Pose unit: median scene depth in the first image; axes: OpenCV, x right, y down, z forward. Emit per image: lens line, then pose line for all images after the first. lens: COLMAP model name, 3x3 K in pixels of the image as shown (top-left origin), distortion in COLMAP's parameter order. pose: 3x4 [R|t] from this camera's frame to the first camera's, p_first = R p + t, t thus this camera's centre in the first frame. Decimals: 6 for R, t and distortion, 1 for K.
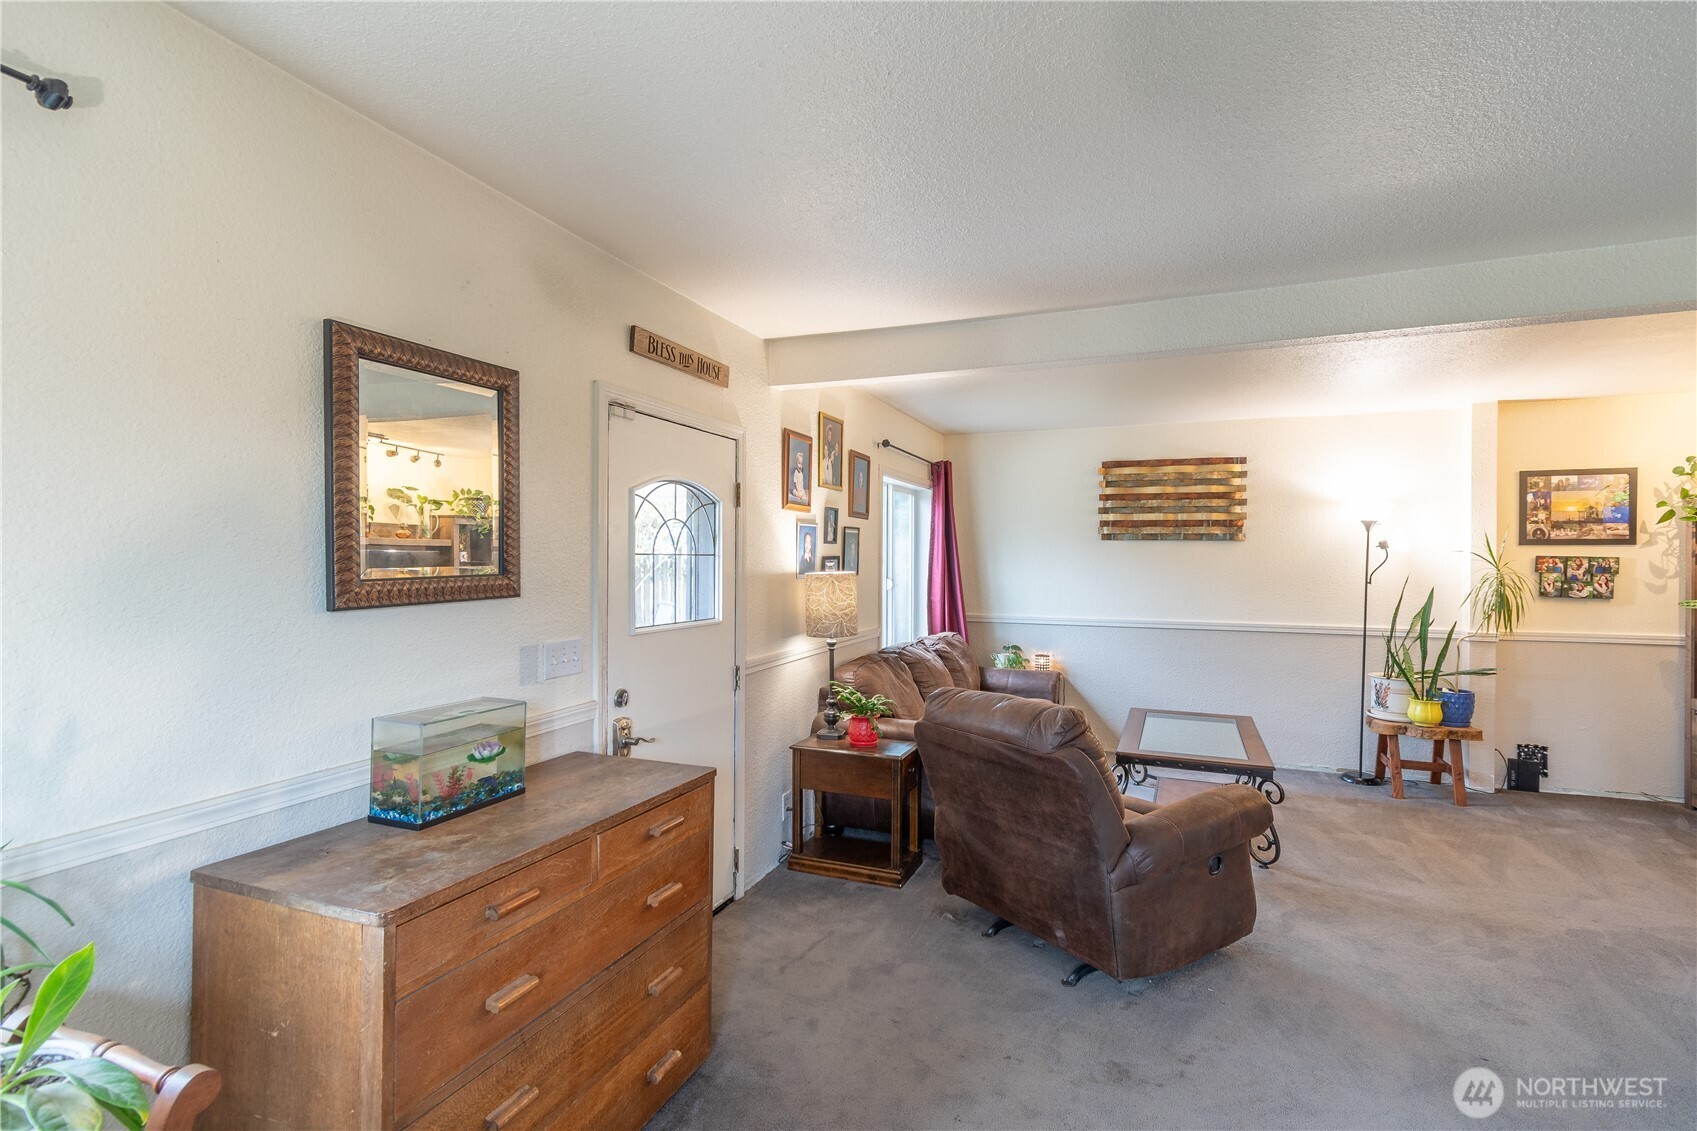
lens RADIAL K [[774.7, 0, 848.5], [0, 774.7, 565.5], [0, 0, 1]] dist [0.001727, 0.000174]
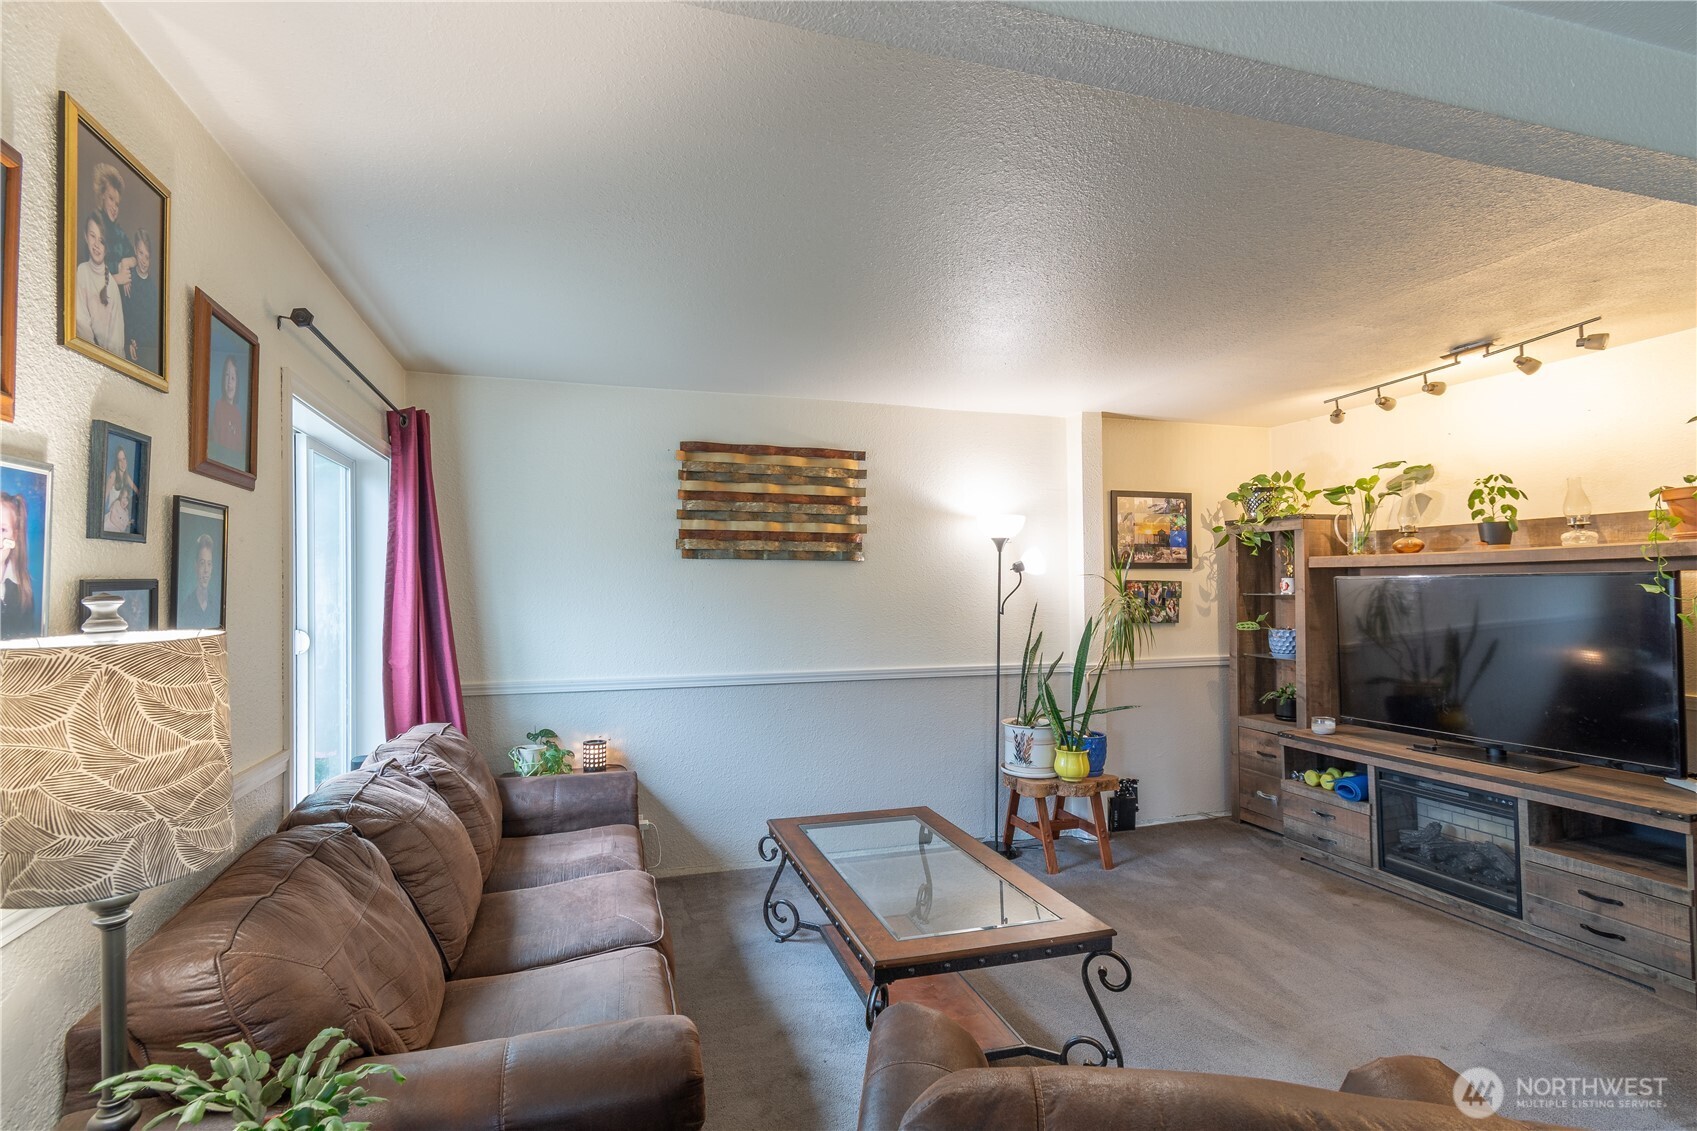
lens RADIAL K [[794.5, 0, 844.0], [0, 794.5, 585.8], [0, 0, 1]] dist [0.003811, 0.000441]
pose [[0.771139, -0.005654, 0.636641, -0.001563], [0.013316, 0.999885, -0.007249, -0.002976], [-0.636527, 0.014068, 0.771126, 0.475637]]
